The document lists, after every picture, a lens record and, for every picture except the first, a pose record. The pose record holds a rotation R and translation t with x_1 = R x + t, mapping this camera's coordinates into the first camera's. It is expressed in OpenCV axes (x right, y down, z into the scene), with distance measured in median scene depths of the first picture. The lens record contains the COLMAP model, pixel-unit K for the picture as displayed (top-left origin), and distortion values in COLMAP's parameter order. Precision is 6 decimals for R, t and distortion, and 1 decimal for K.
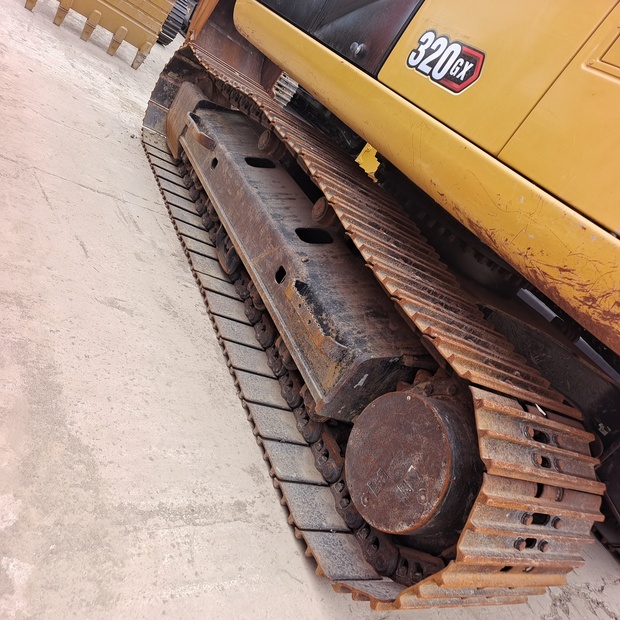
lens RADIAL K [[559.9, 0, 313.8], [0, 559.9, 308.1], [0, 0, 1]] dist [0.029904, -0.005270]
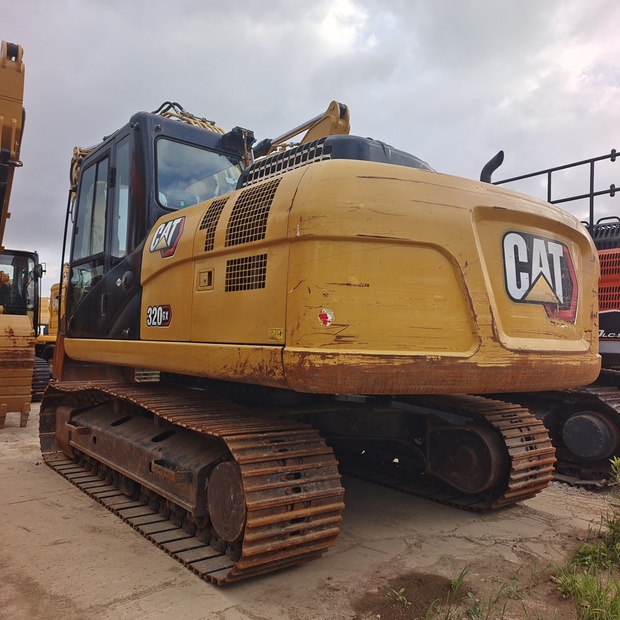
lens RADIAL K [[559.9, 0, 313.8], [0, 559.9, 308.1], [0, 0, 1]] dist [0.029904, -0.005270]
pose [[0.829514, -0.516294, 0.212947, 0.216146], [0.558411, 0.760540, -0.331294, 0.382803], [0.009090, 0.393725, 0.919183, -0.629047]]
